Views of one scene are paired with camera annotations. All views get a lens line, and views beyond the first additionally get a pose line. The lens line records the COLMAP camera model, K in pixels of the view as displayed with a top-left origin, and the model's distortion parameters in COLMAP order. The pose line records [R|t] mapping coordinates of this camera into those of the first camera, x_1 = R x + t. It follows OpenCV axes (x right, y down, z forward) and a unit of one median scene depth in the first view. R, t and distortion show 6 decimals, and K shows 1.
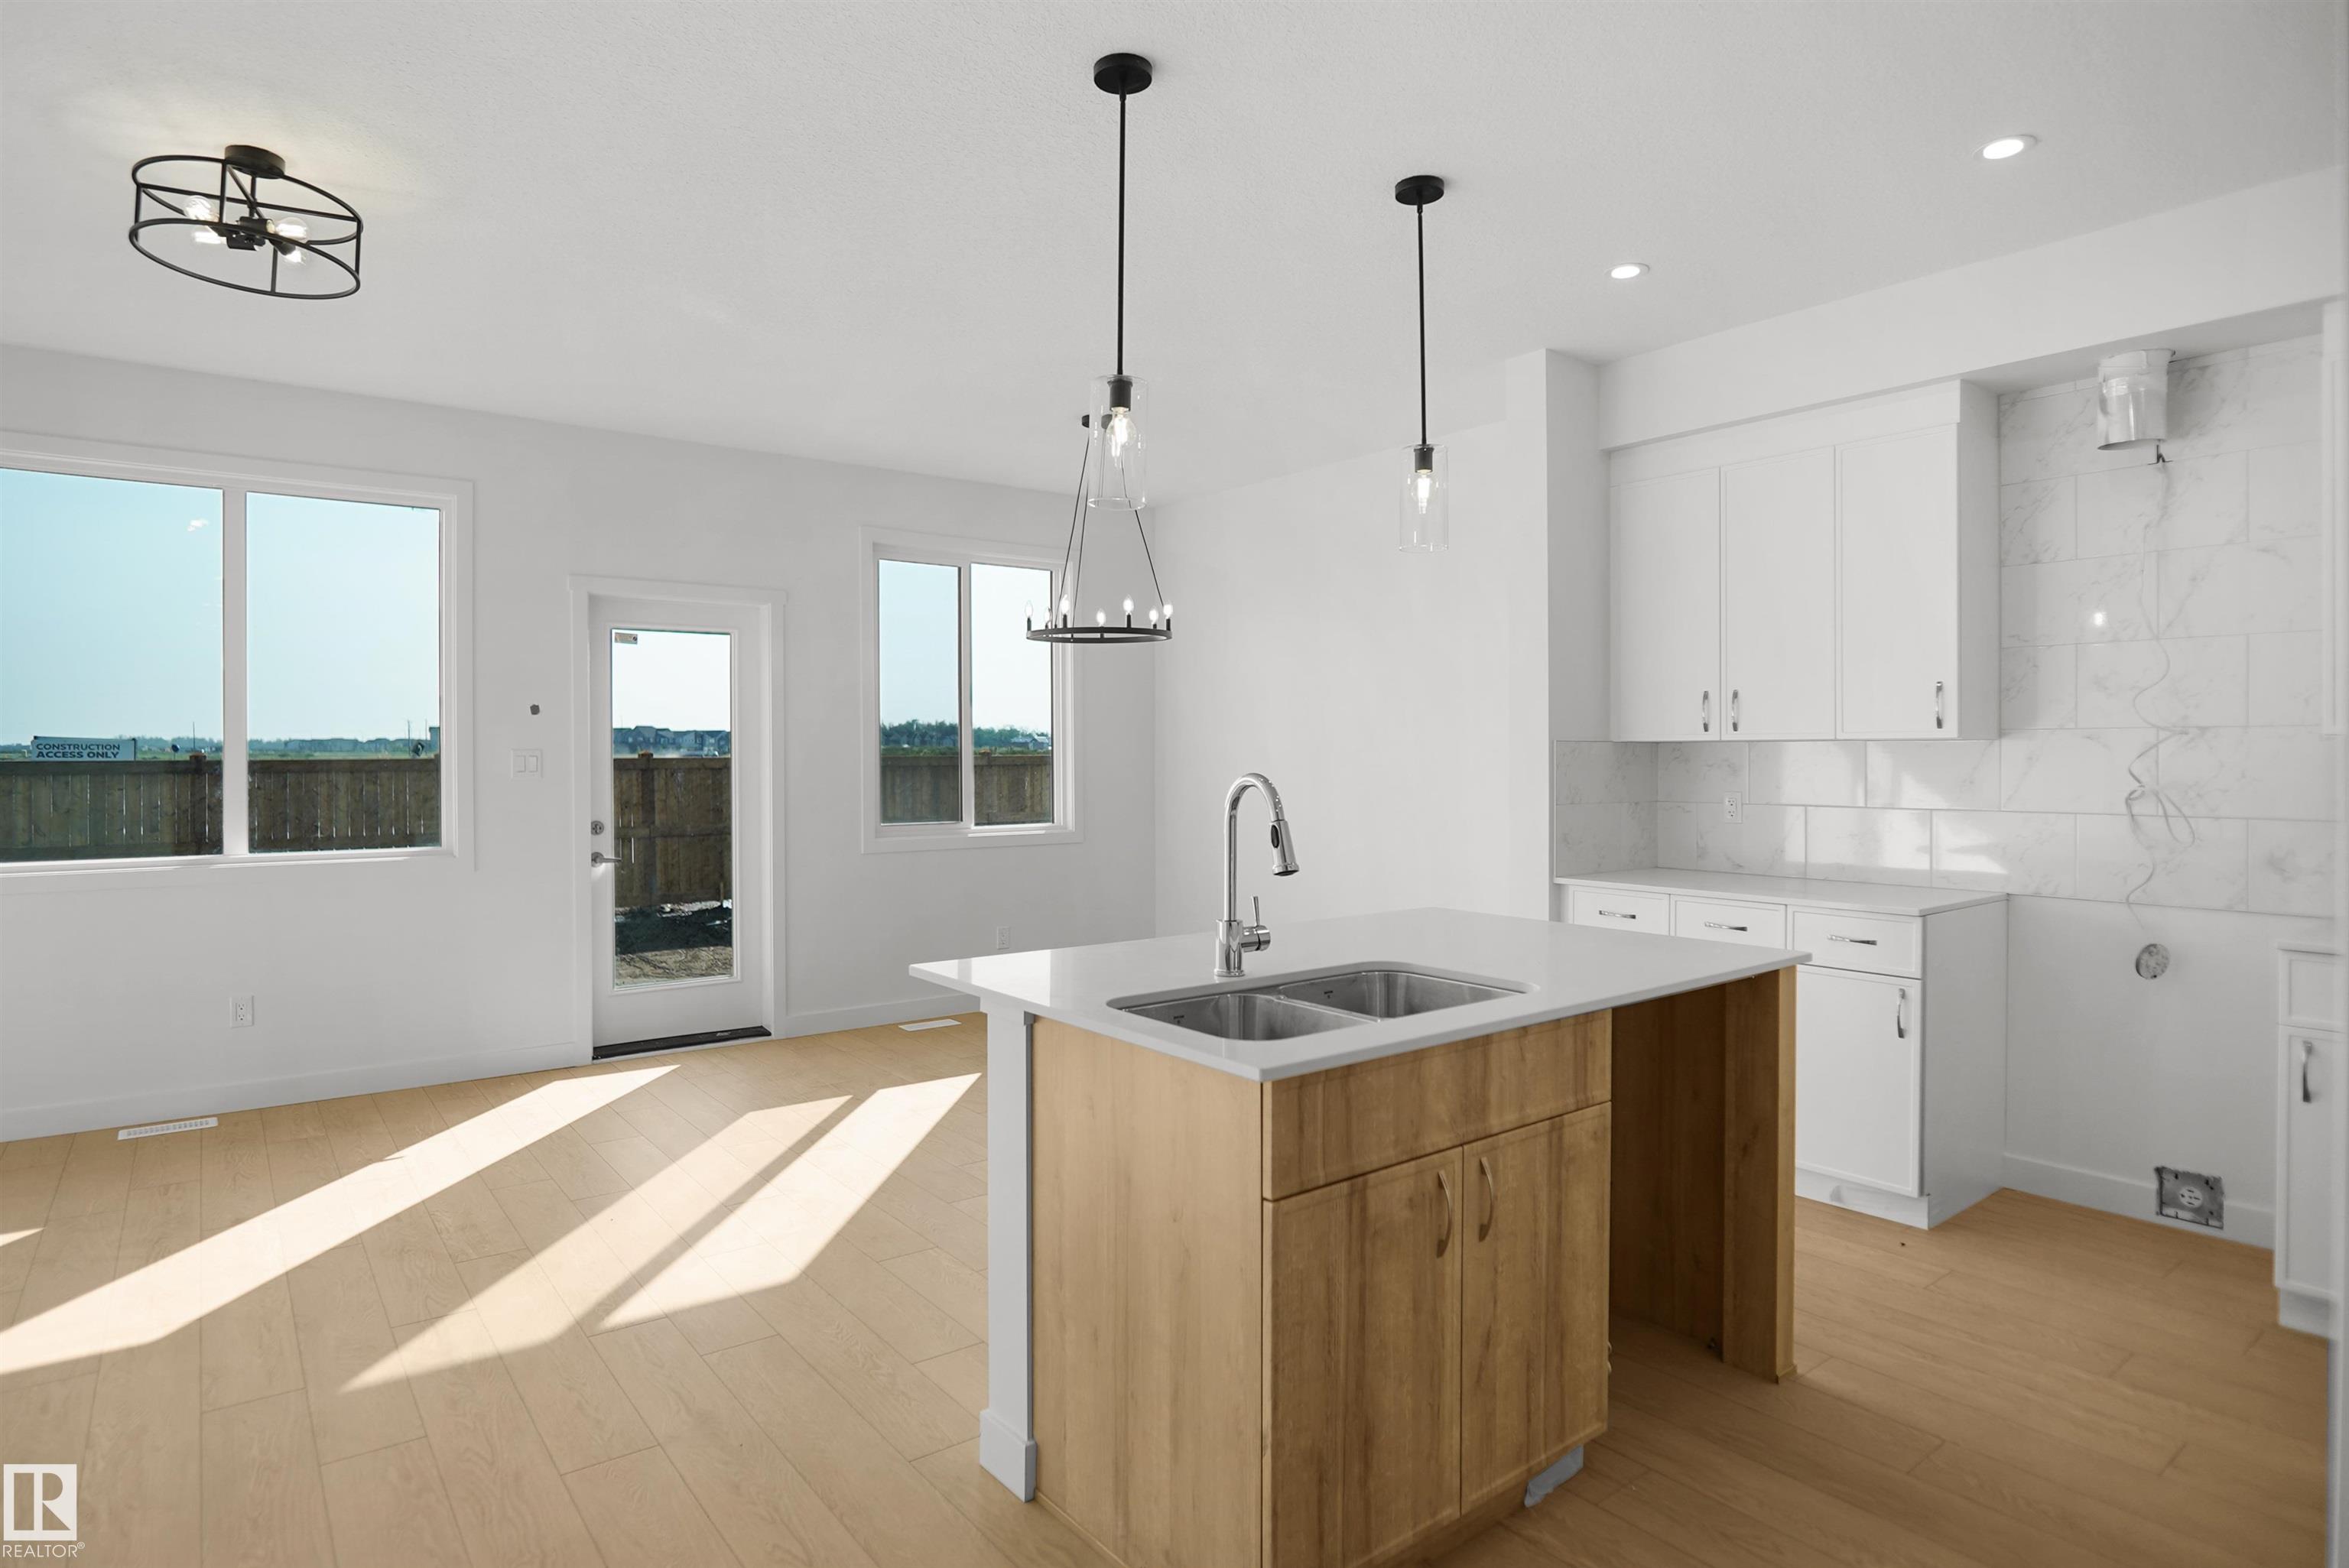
lens RADIAL K [[1266.3, 0, 1151.4], [0, 1266.3, 762.7], [0, 0, 1]] dist [-0.027100, 0.005634]
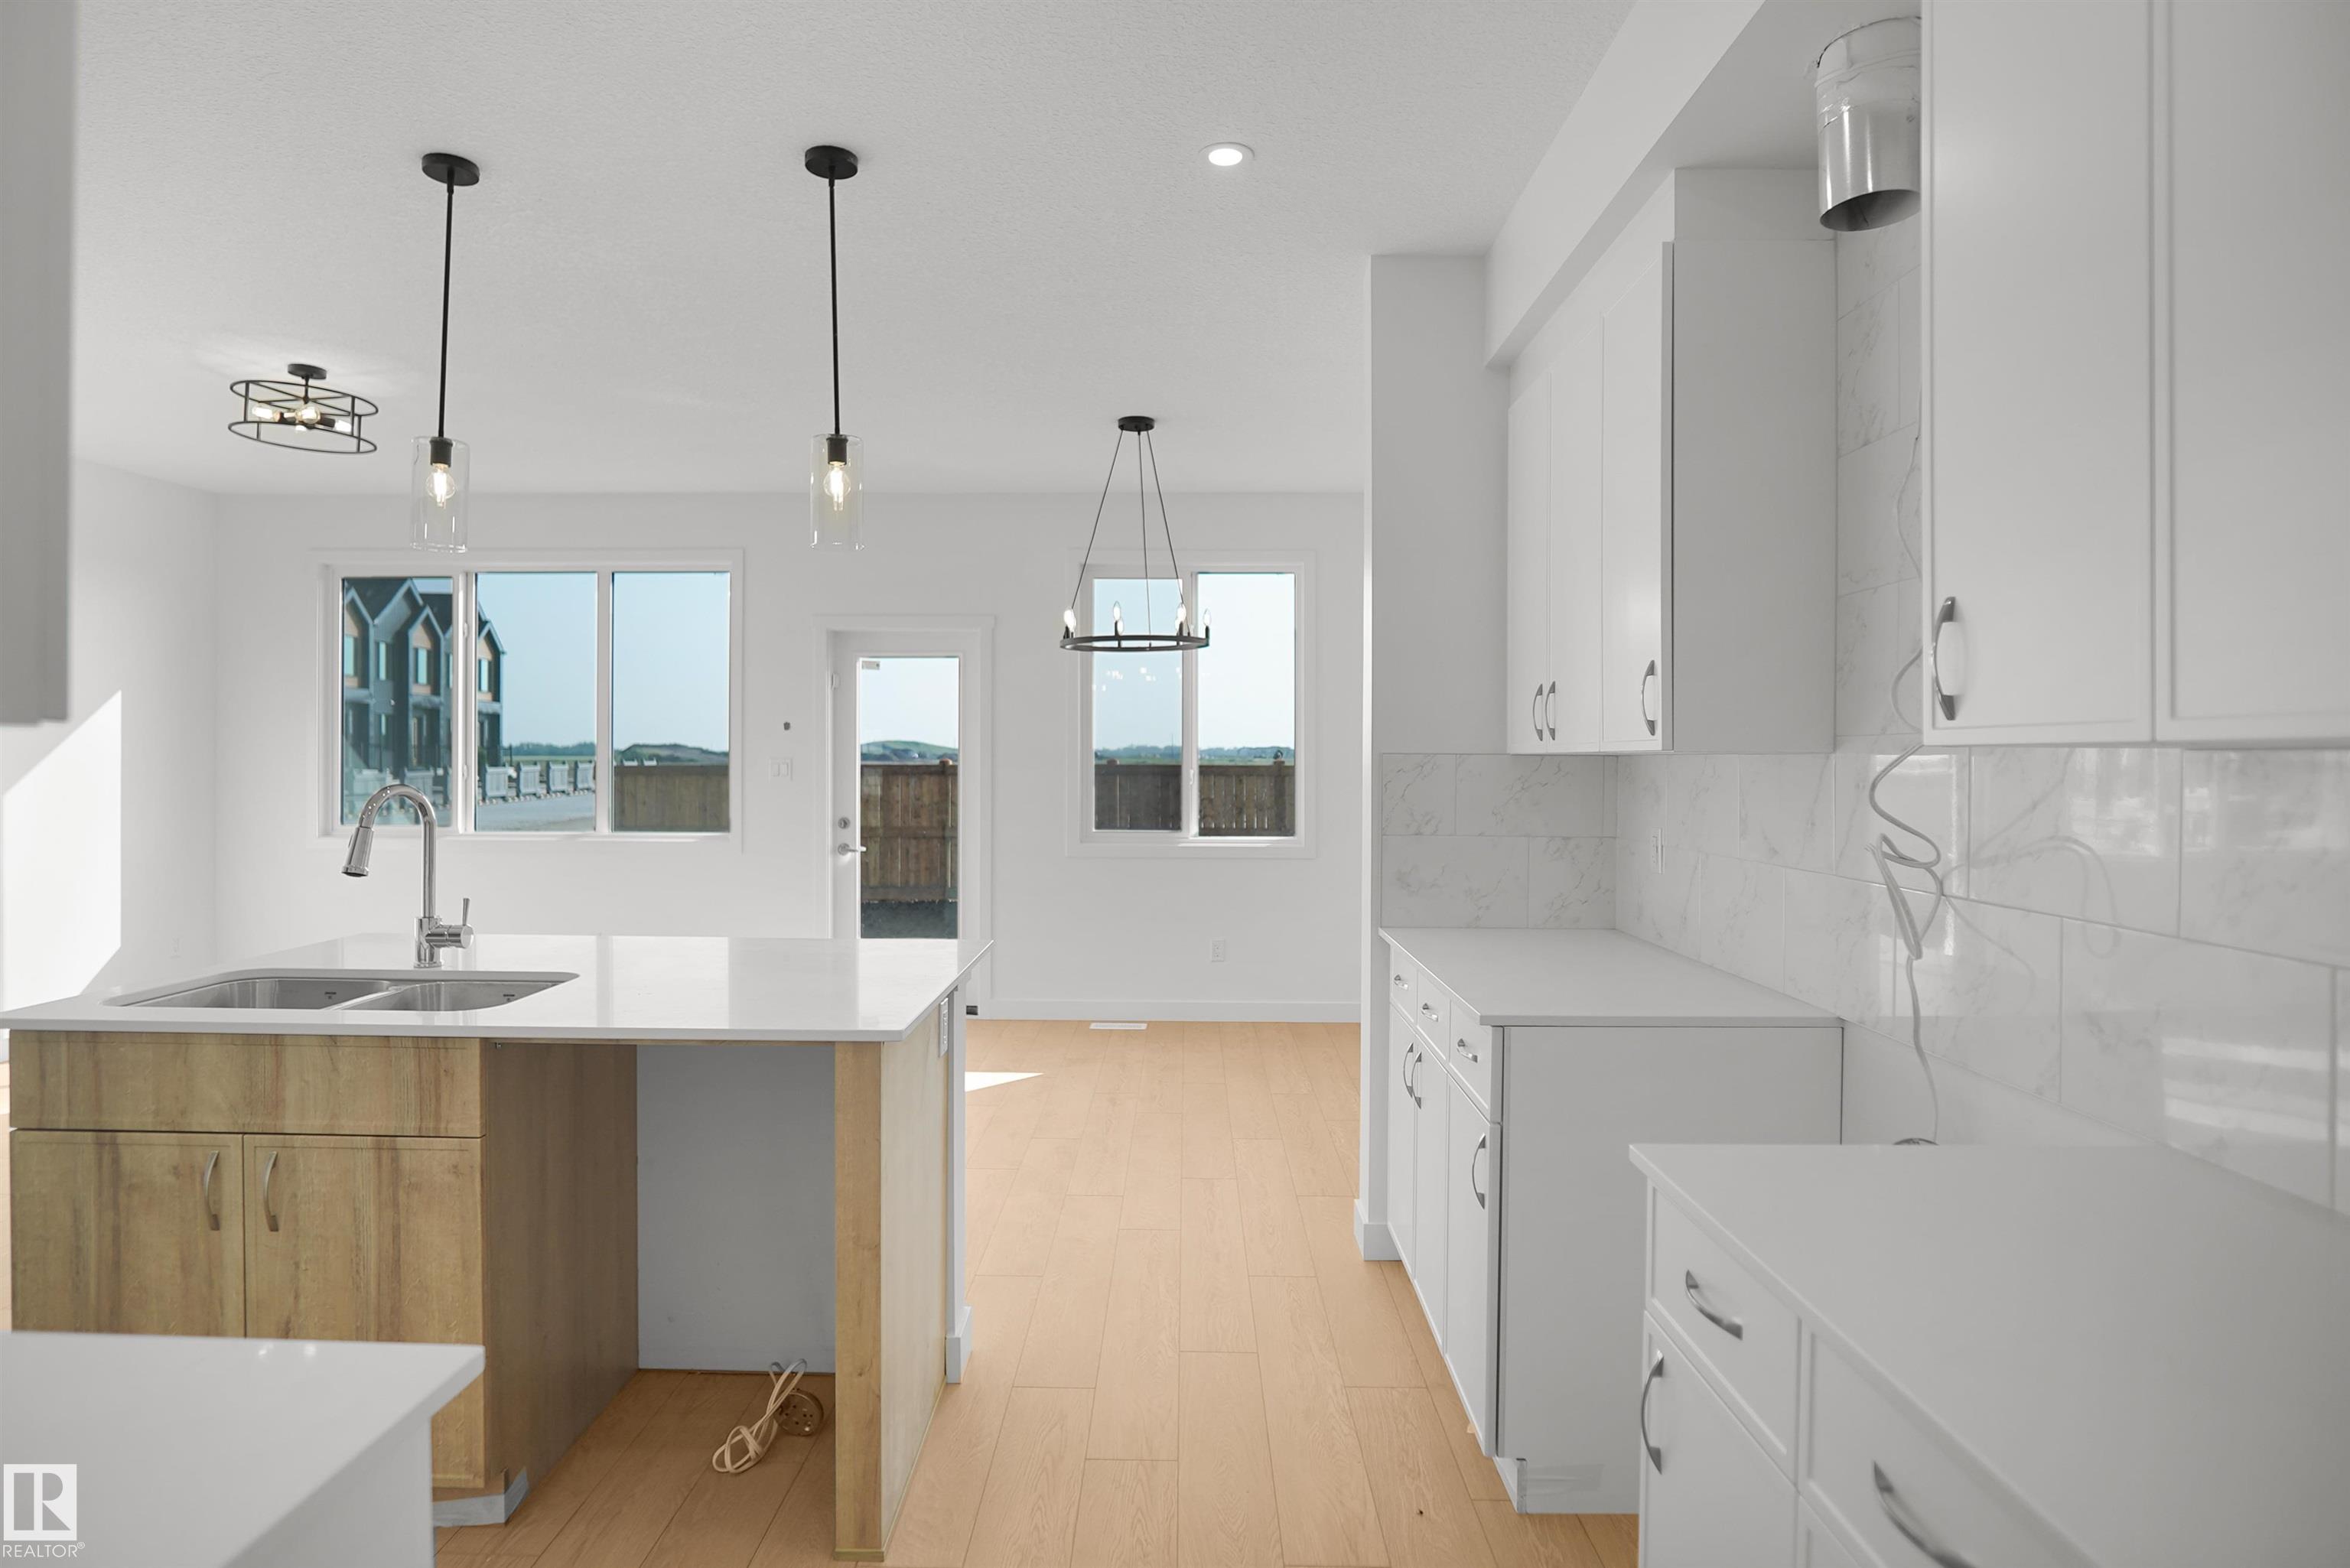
lens RADIAL K [[1266.9, 0, 1159.1], [0, 1266.9, 764.4], [0, 0, 1]] dist [-0.027100, 0.005634]
pose [[0.781940, 0.007151, -0.623313, 1.361011], [-0.010255, 0.999946, -0.001393, -0.015246], [0.623270, 0.007481, 0.781971, 0.588346]]
